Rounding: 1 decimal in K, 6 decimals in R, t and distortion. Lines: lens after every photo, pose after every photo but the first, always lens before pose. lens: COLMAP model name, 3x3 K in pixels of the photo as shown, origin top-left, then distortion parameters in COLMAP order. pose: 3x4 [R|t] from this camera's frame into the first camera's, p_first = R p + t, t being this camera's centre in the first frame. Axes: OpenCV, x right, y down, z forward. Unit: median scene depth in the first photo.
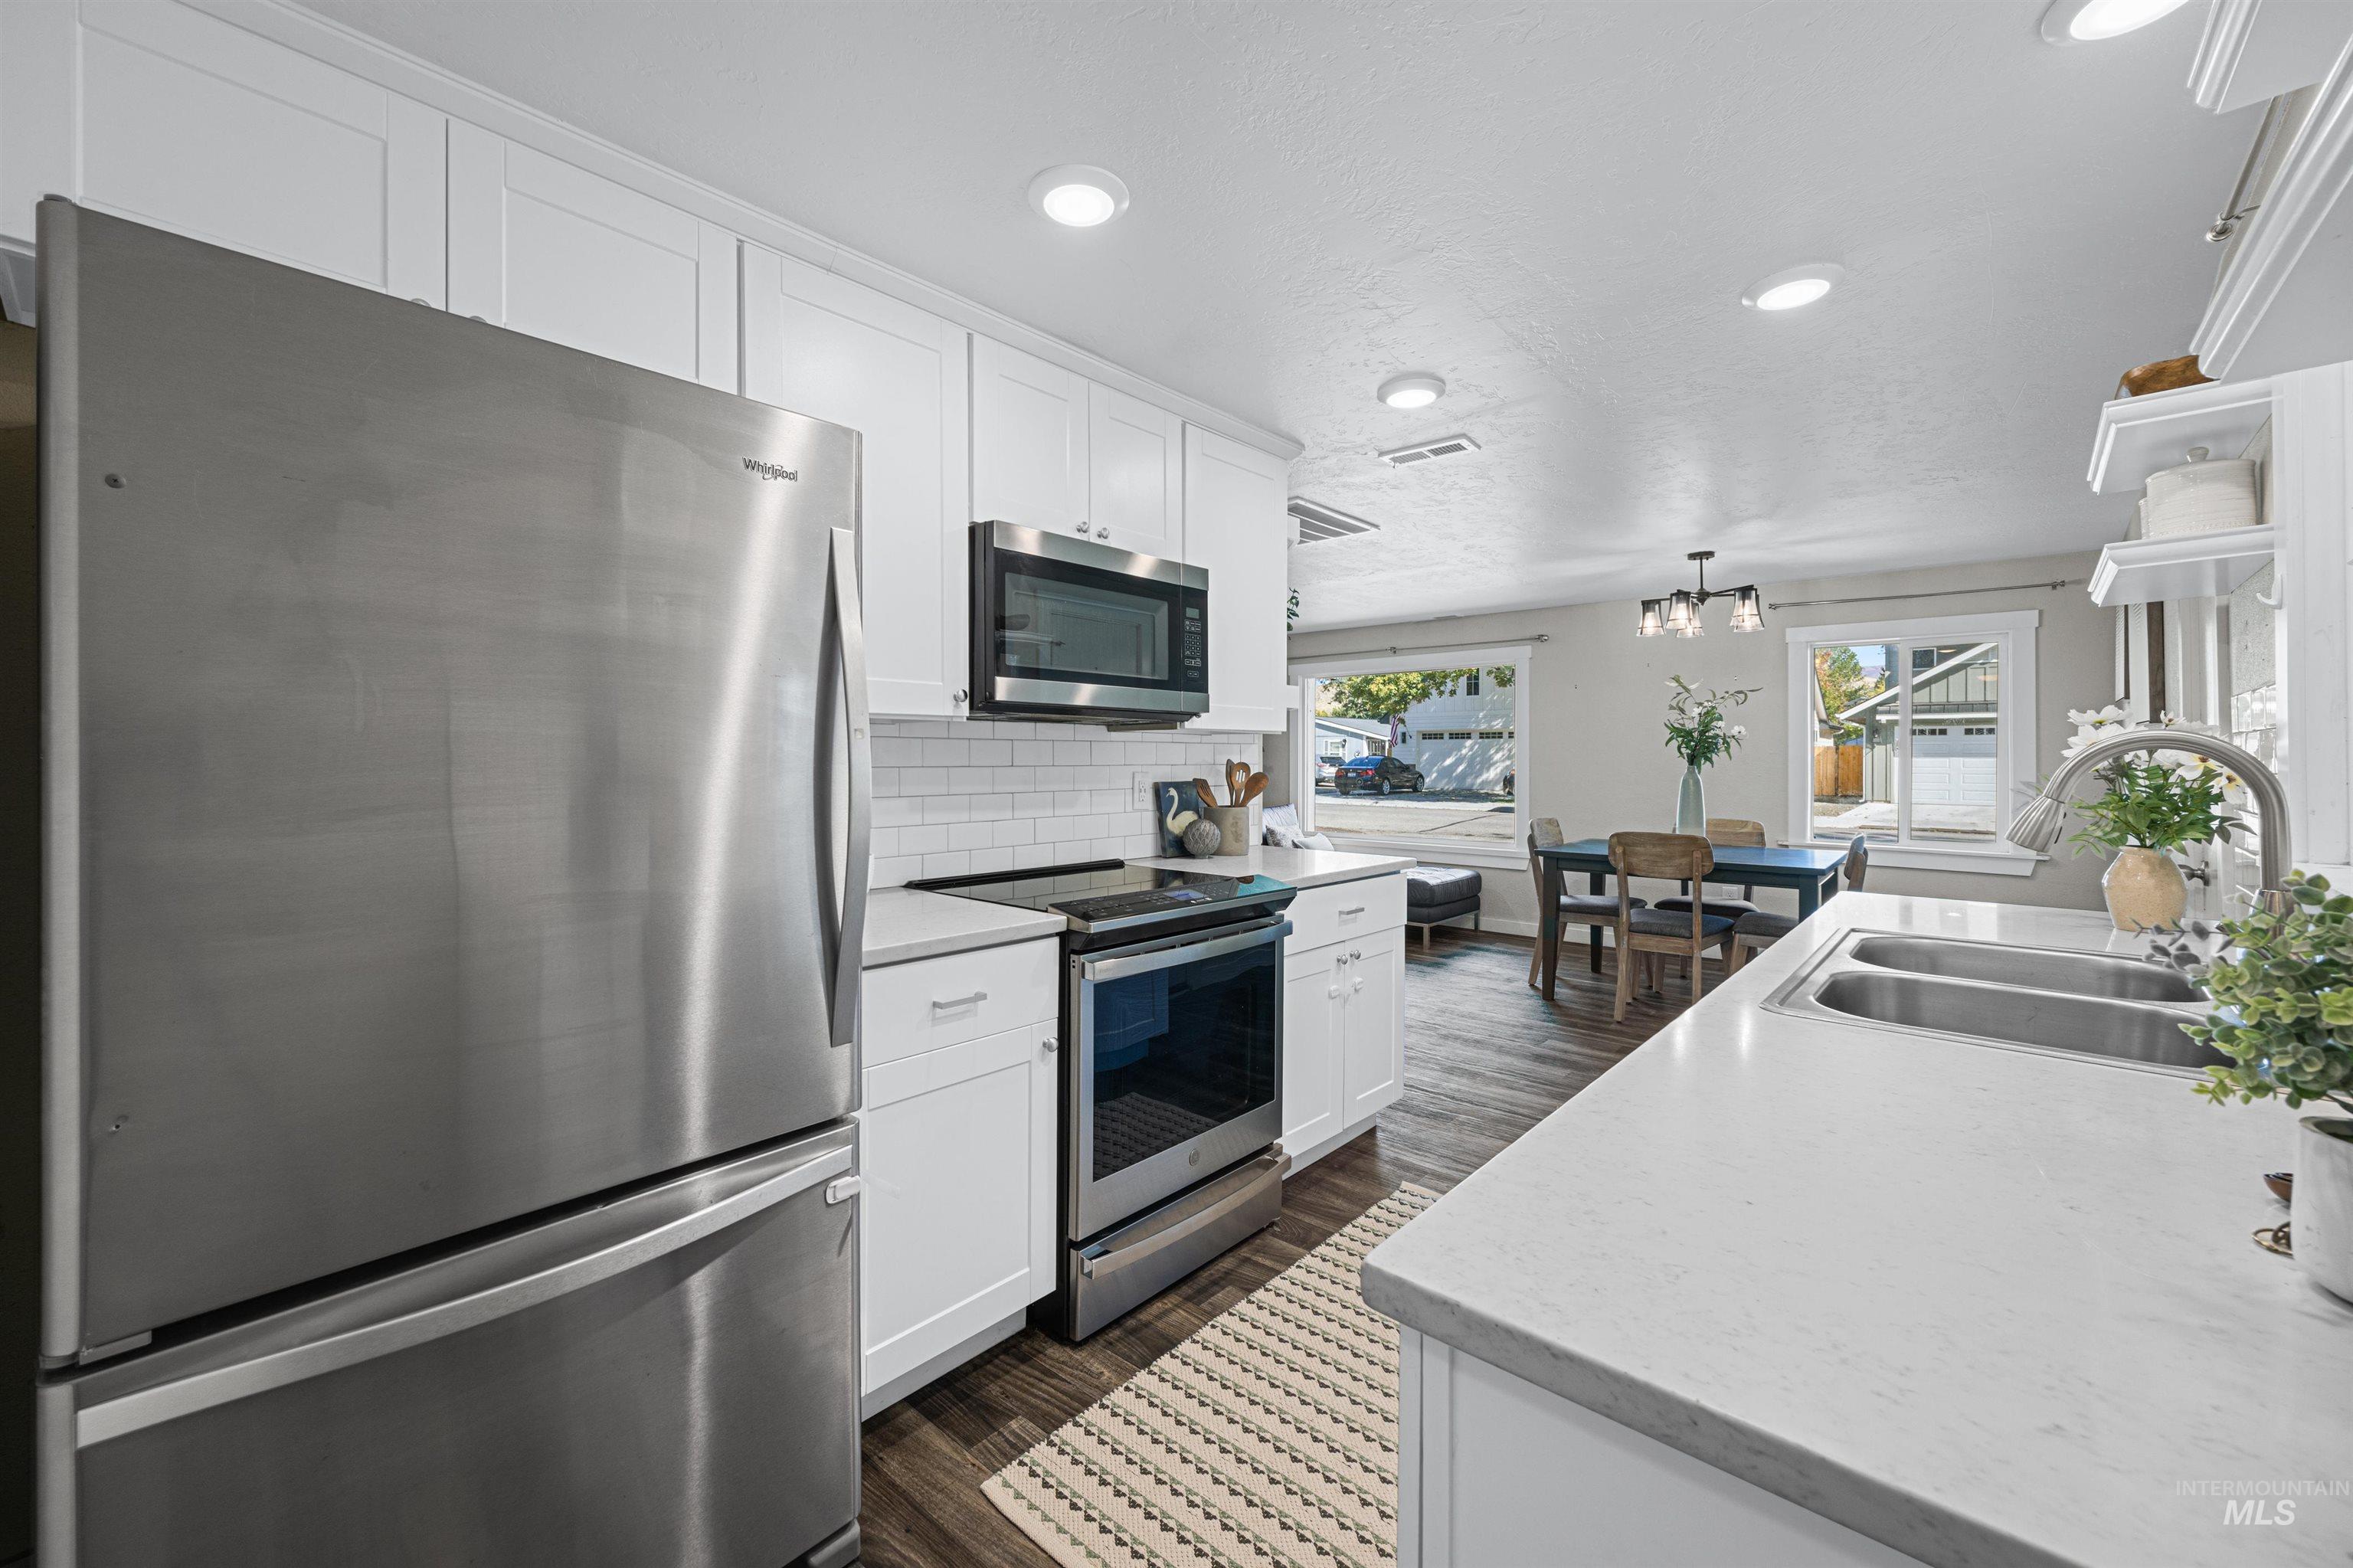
lens RADIAL K [[917.4, 0, 1169.7], [0, 917.4, 764.9], [0, 0, 1]] dist [0.001322, 0.000174]
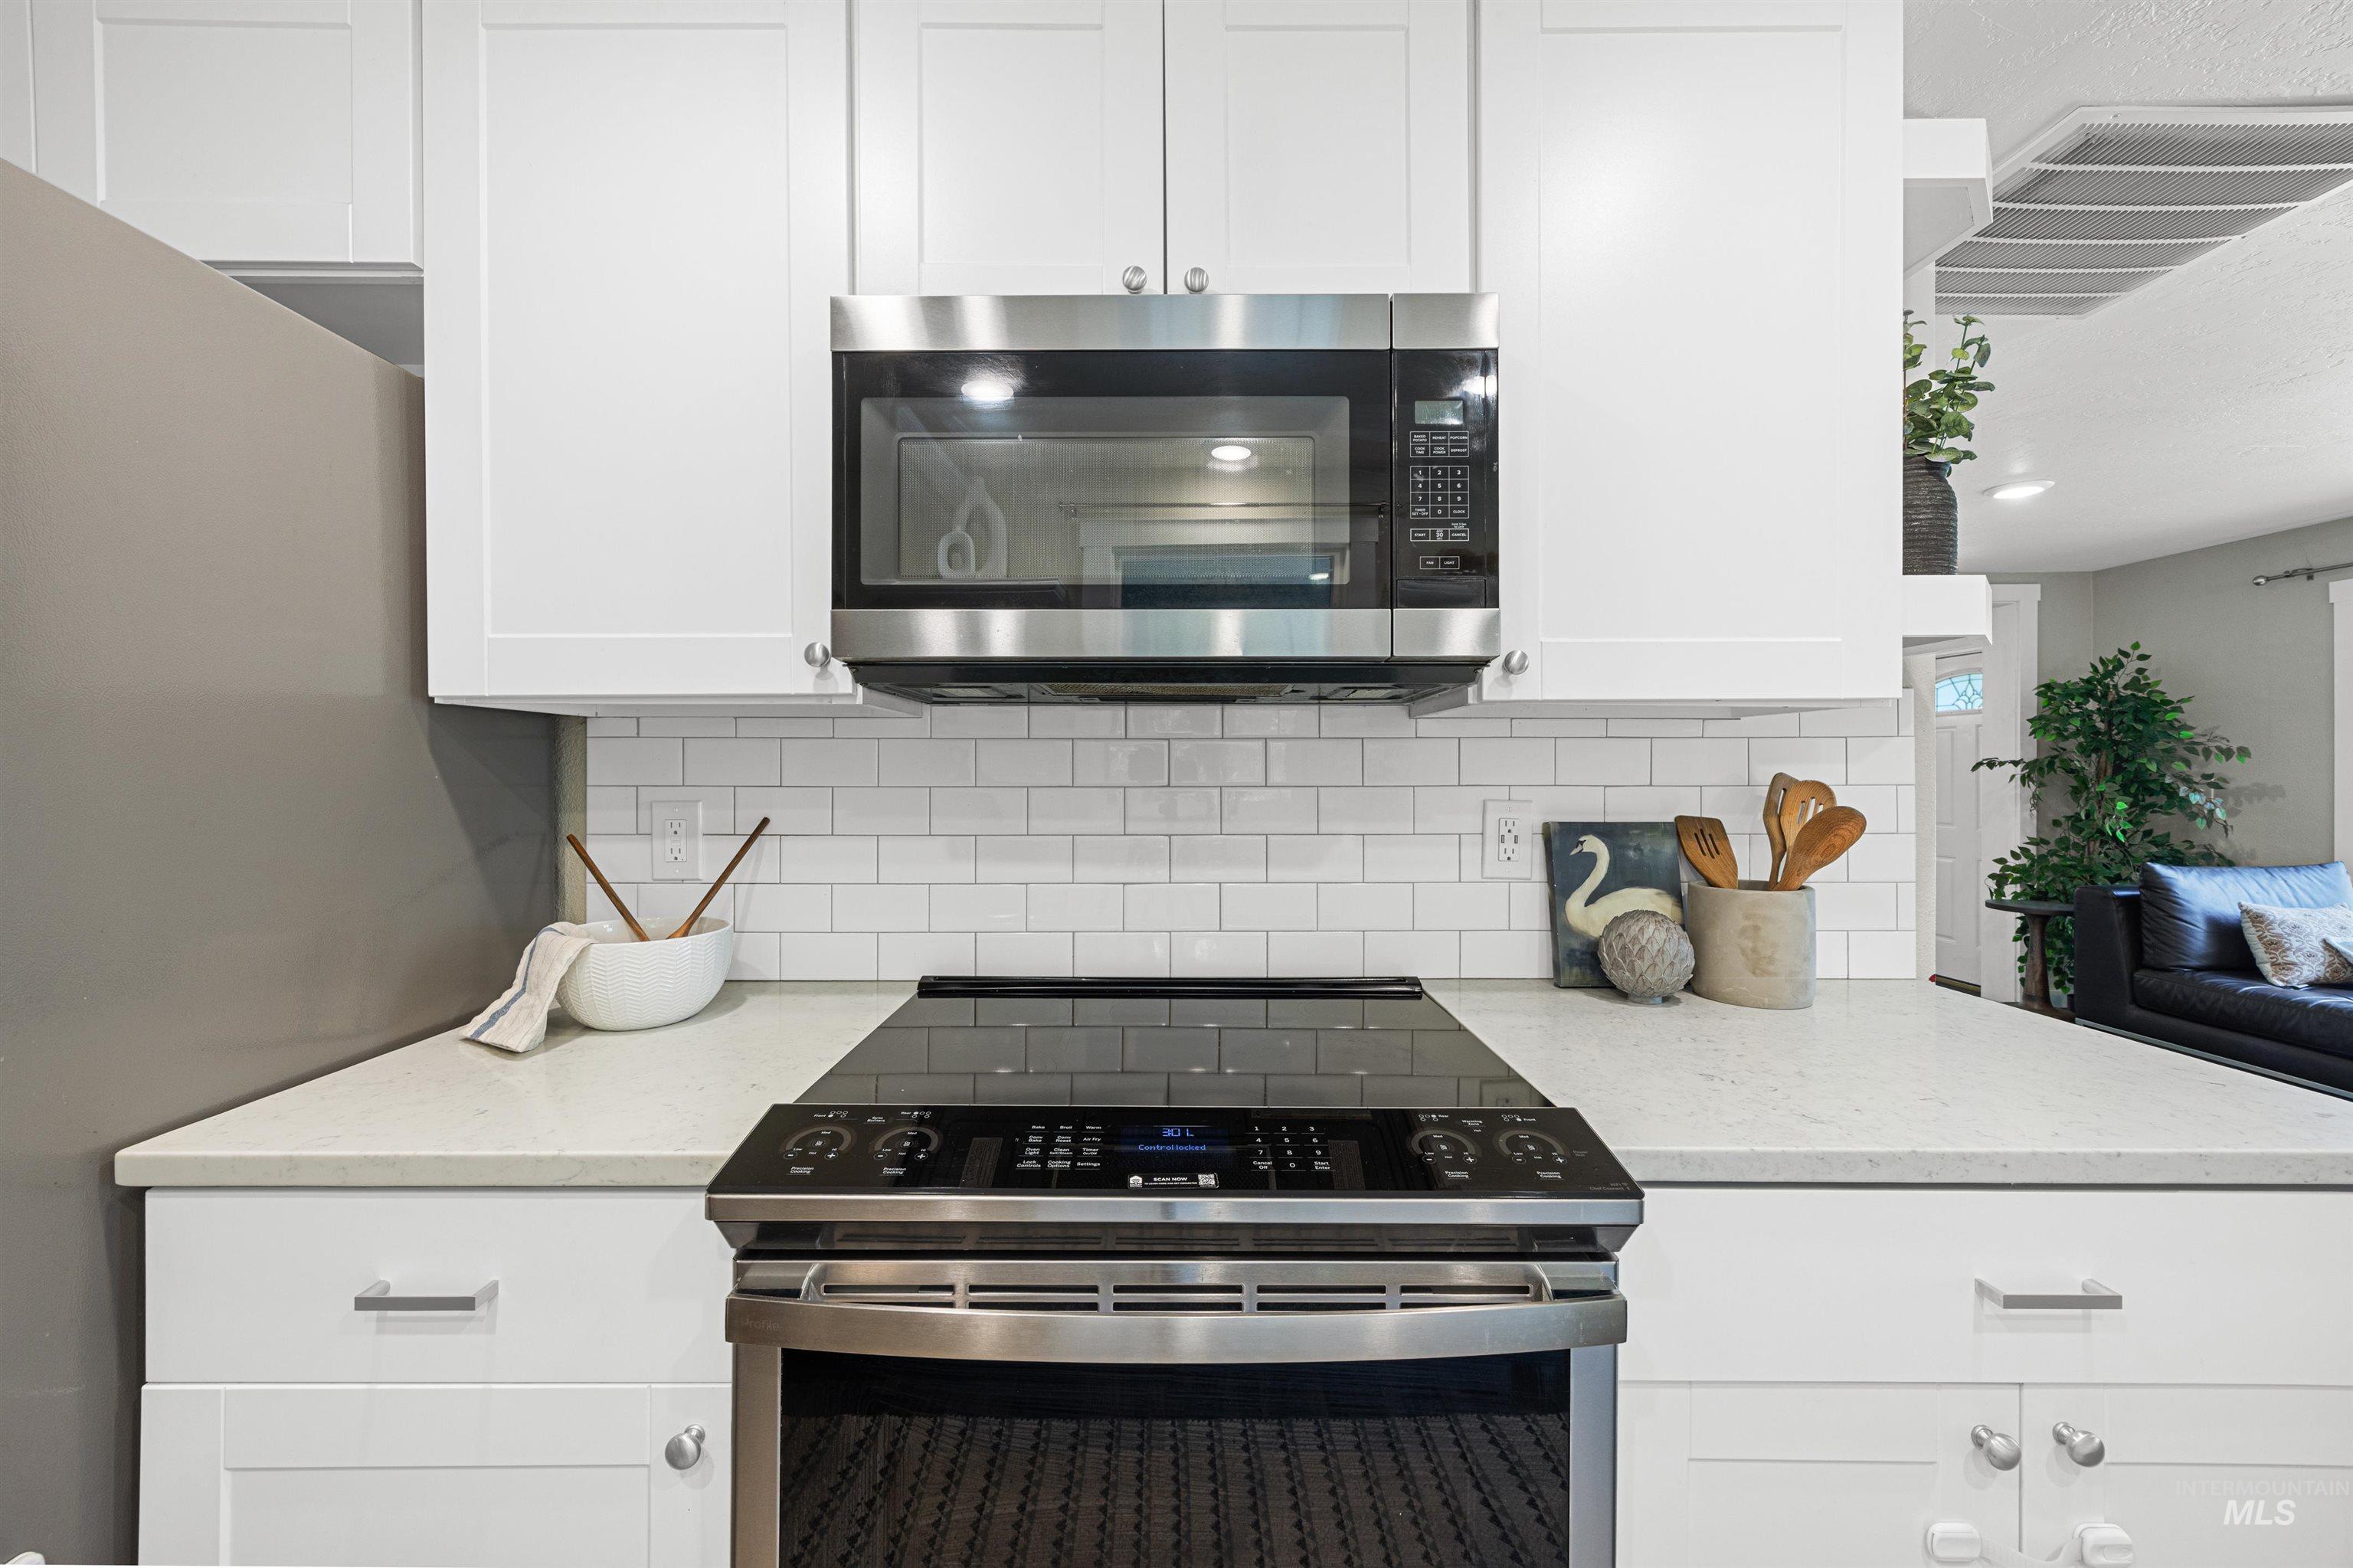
lens RADIAL K [[917.4, 0, 1180.1], [0, 917.4, 774.3], [0, 0, 1]] dist [0.001322, 0.000174]
pose [[0.669596, 0.000242, -0.742726, 0.226207], [-0.003905, 0.999987, -0.003194, -0.003917], [0.742715, 0.005039, 0.669588, 0.587728]]
